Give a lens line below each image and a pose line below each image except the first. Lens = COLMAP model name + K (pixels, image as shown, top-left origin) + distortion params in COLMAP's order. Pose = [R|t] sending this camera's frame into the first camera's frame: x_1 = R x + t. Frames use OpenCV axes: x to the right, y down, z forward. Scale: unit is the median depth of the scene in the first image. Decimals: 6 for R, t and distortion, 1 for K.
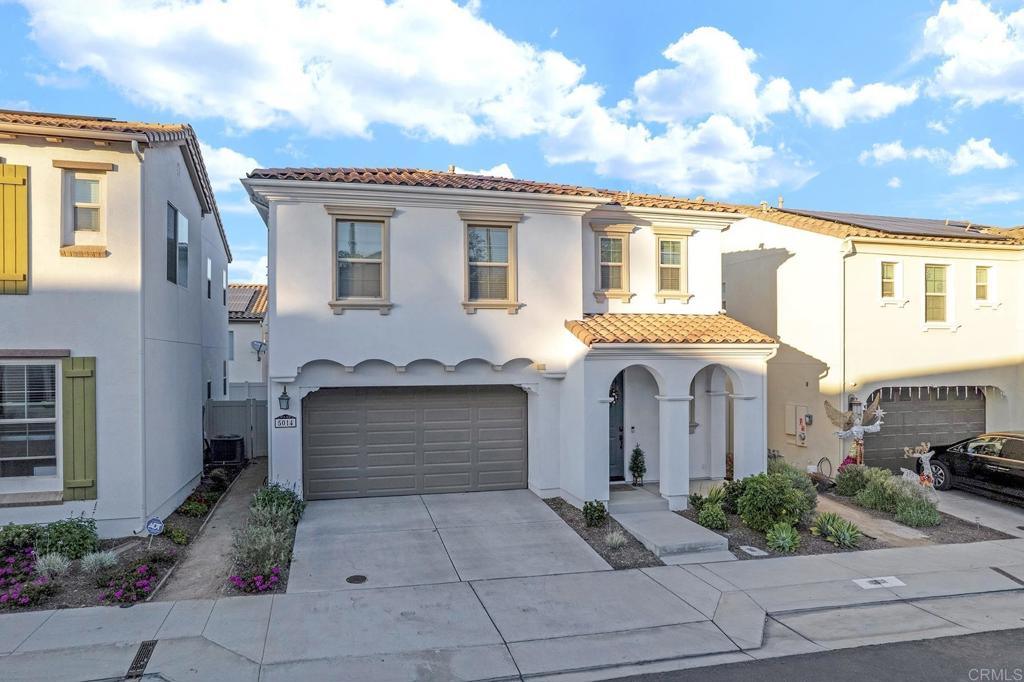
lens RADIAL K [[668.3, 0, 513.0], [0, 668.3, 357.2], [0, 0, 1]] dist [-0.089722, 0.082824]
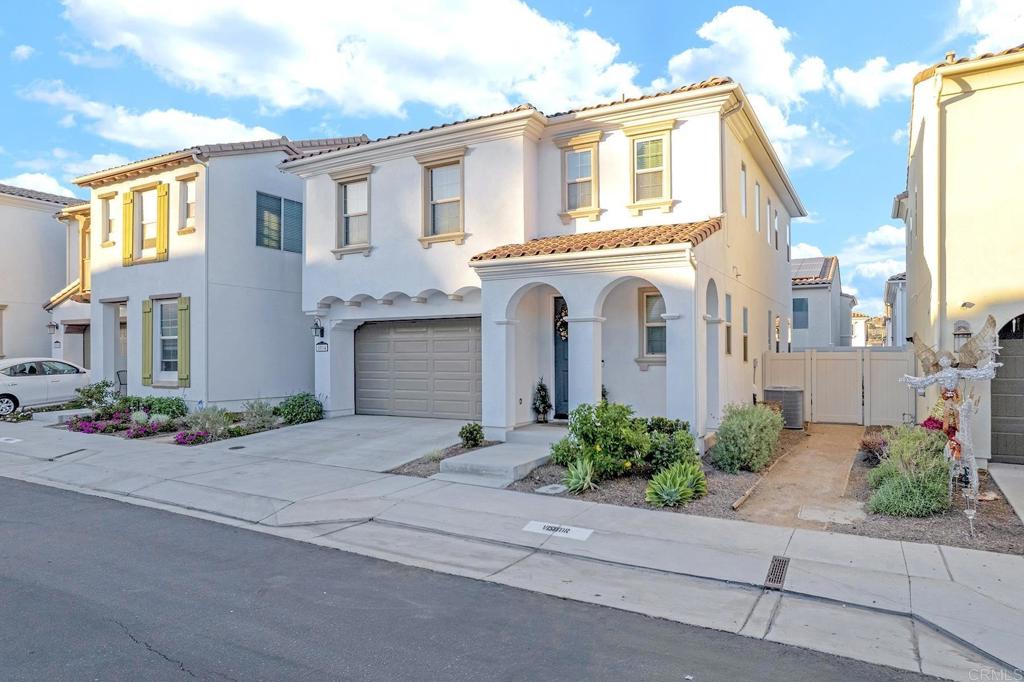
lens RADIAL K [[668.3, 0, 513.0], [0, 668.3, 357.2], [0, 0, 1]] dist [-0.089722, 0.082824]
pose [[0.717385, 0.001839, -0.696674, 0.774146], [0.000959, 0.999993, 0.003627, 0.106466], [0.696676, -0.003270, 0.717379, 0.310117]]
